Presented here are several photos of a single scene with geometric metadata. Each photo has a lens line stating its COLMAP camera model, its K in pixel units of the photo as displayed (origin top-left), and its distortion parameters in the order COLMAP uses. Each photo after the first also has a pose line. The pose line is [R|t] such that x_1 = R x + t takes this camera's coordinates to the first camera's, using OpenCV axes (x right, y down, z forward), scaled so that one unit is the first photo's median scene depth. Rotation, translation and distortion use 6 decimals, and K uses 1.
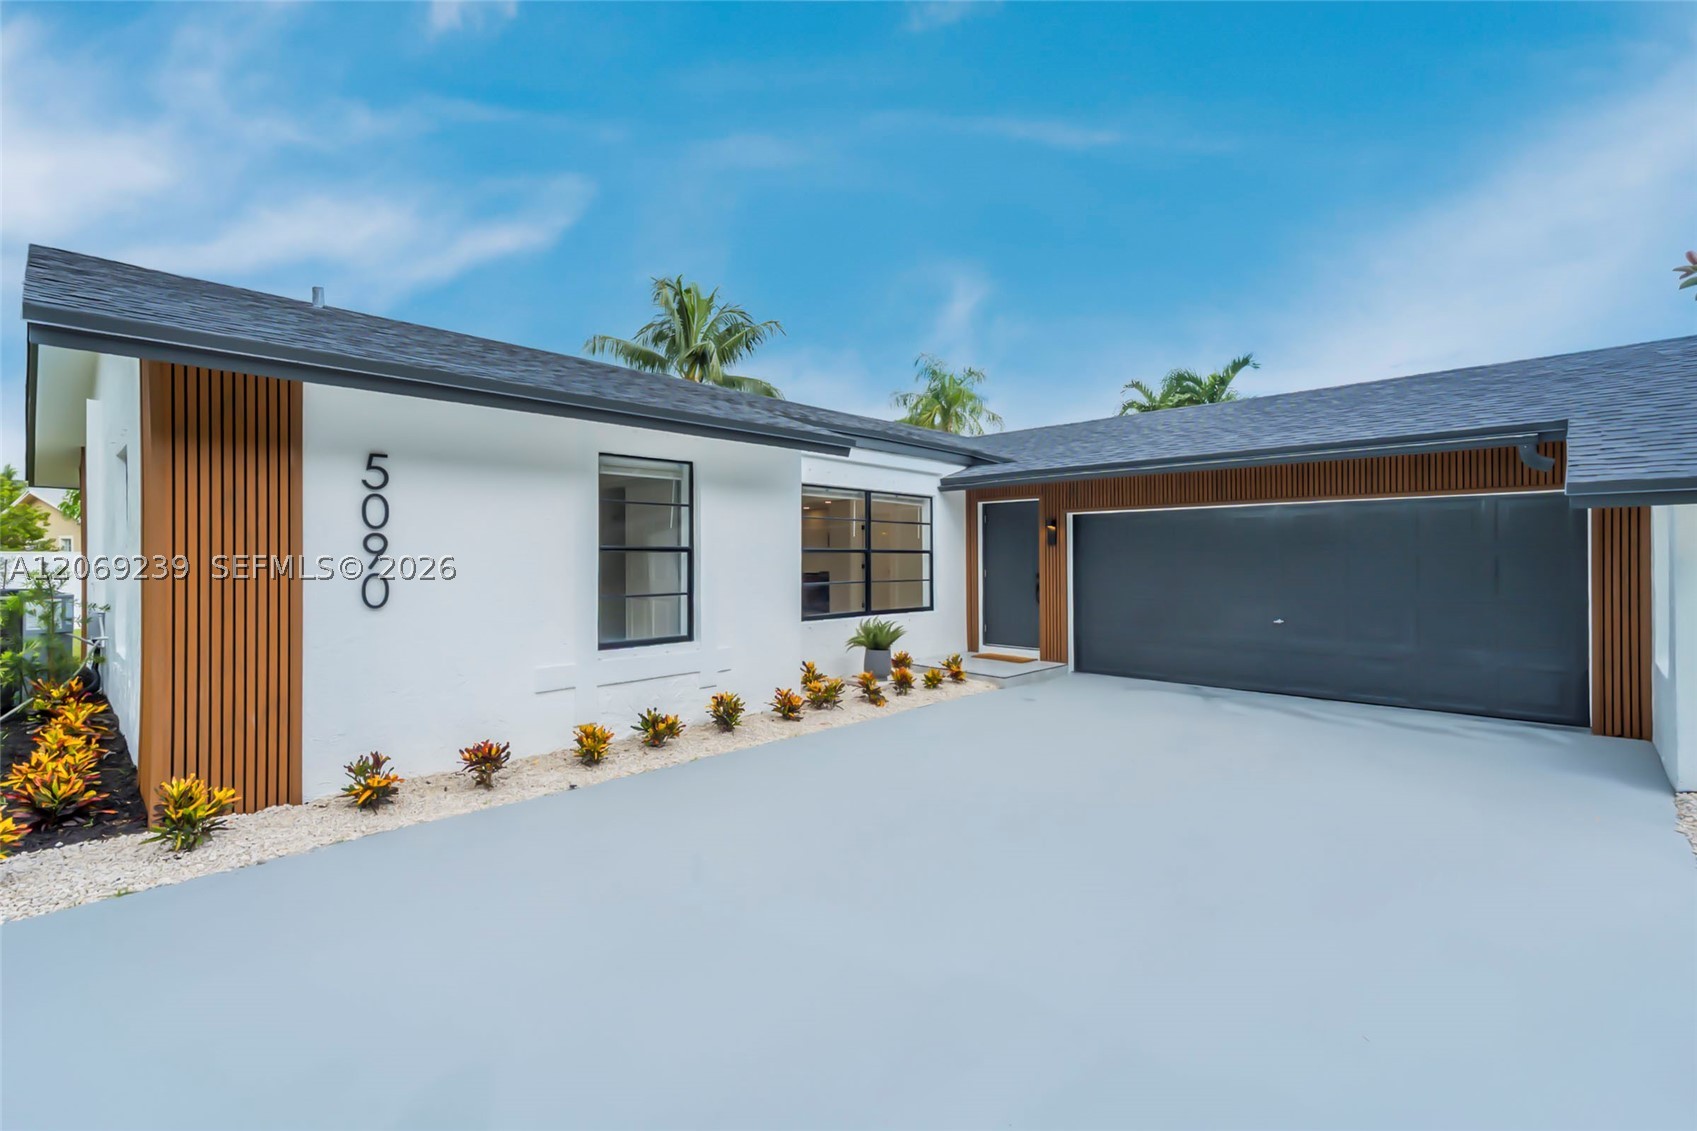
lens RADIAL K [[751.4, 0, 844.8], [0, 751.4, 555.4], [0, 0, 1]] dist [-0.002756, -0.000098]
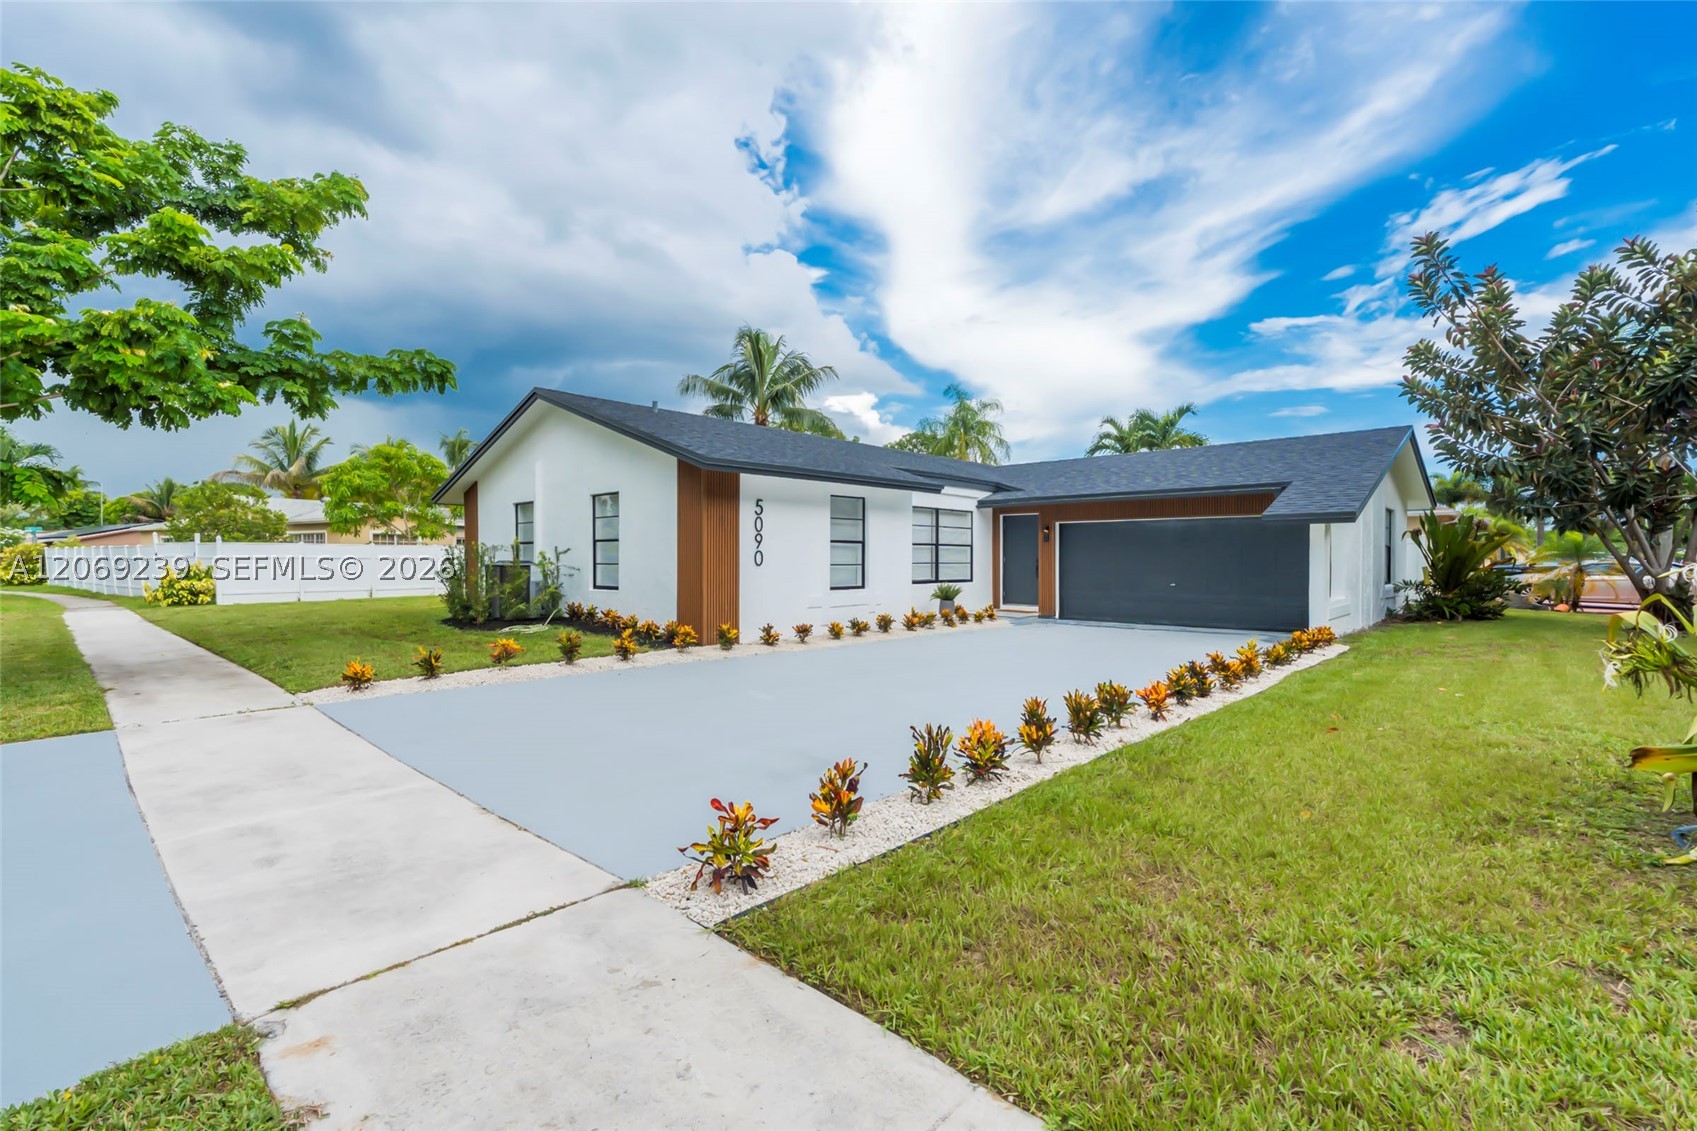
lens RADIAL K [[769.0, 0, 849.6], [0, 769.0, 578.1], [0, 0, 1]] dist [-0.045432, -0.000056]
pose [[0.999848, 0.002668, 0.017227, -0.210823], [-0.003141, 0.999618, 0.027456, 0.023716], [-0.017147, -0.027506, 0.999475, -0.775275]]
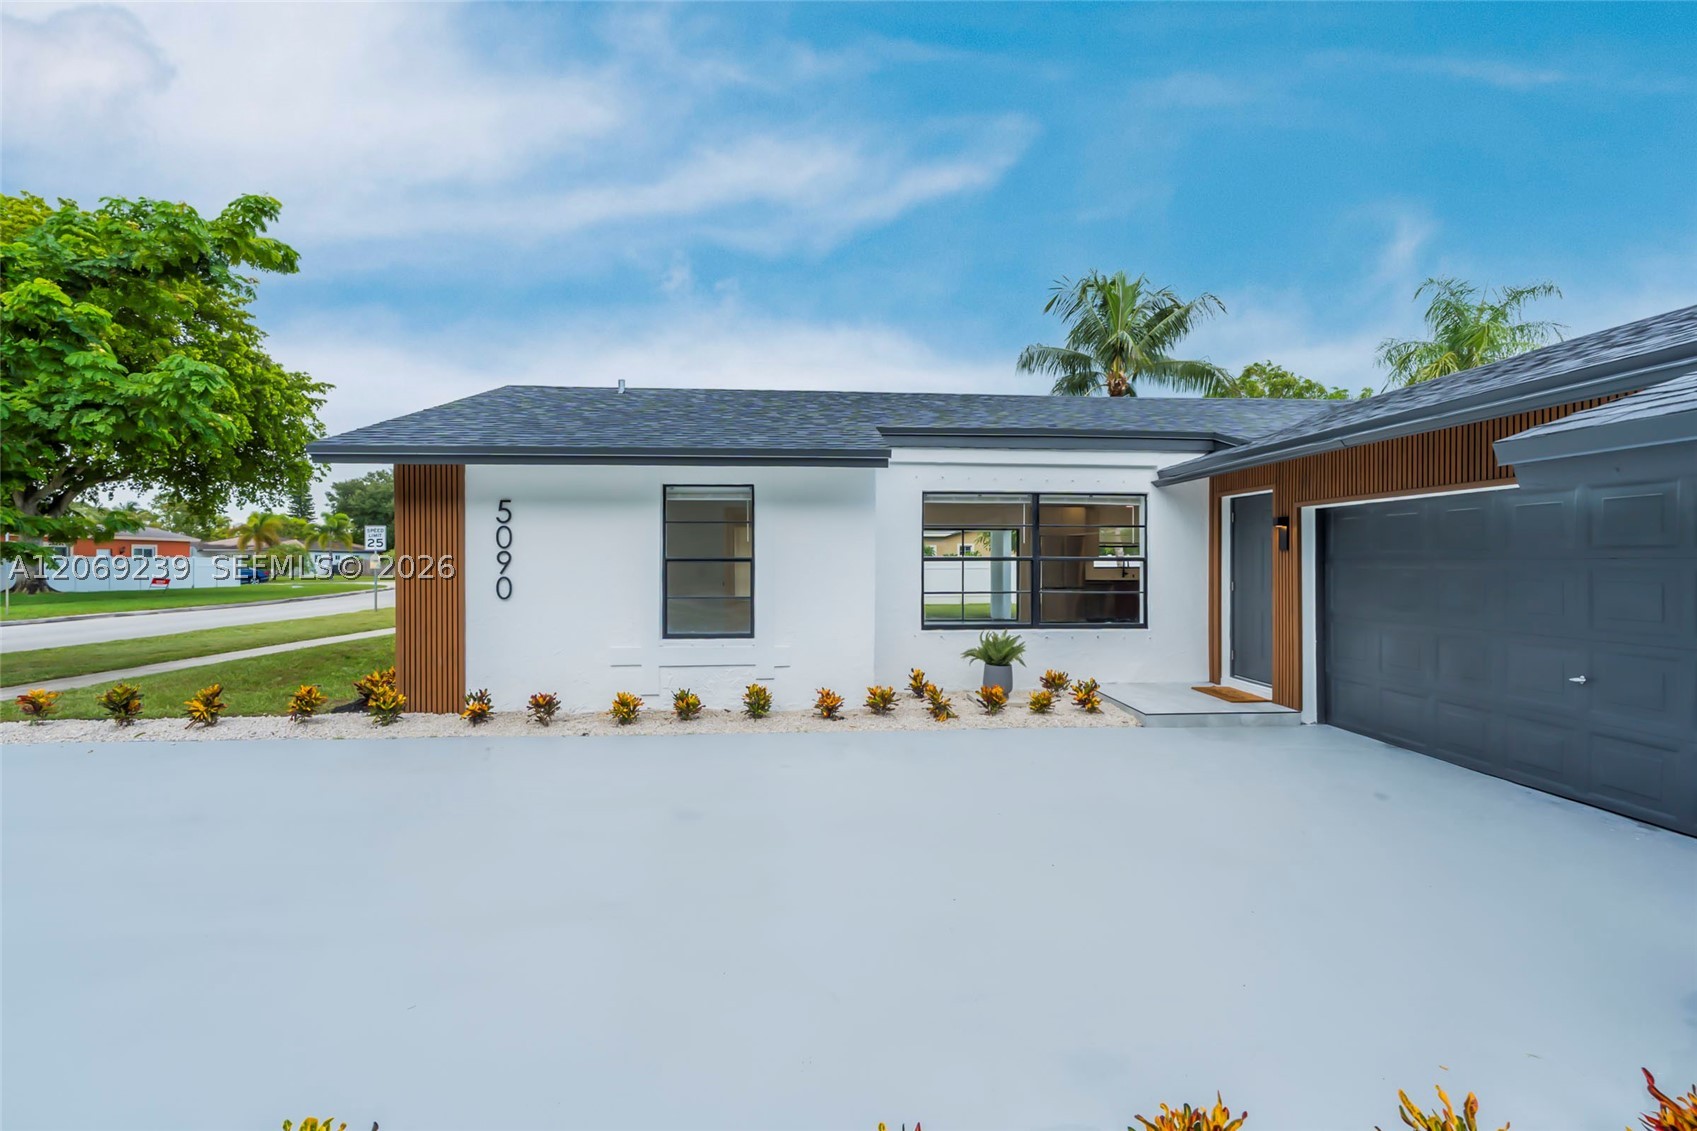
lens RADIAL K [[749.5, 0, 848.5], [0, 749.5, 565.5], [0, 0, 1]] dist [-0.043488, 0.000023]
pose [[0.742850, 0.009182, -0.669395, 0.518215], [0.001040, 0.999889, 0.014870, -0.012084], [0.669457, -0.011743, 0.742758, 0.182981]]
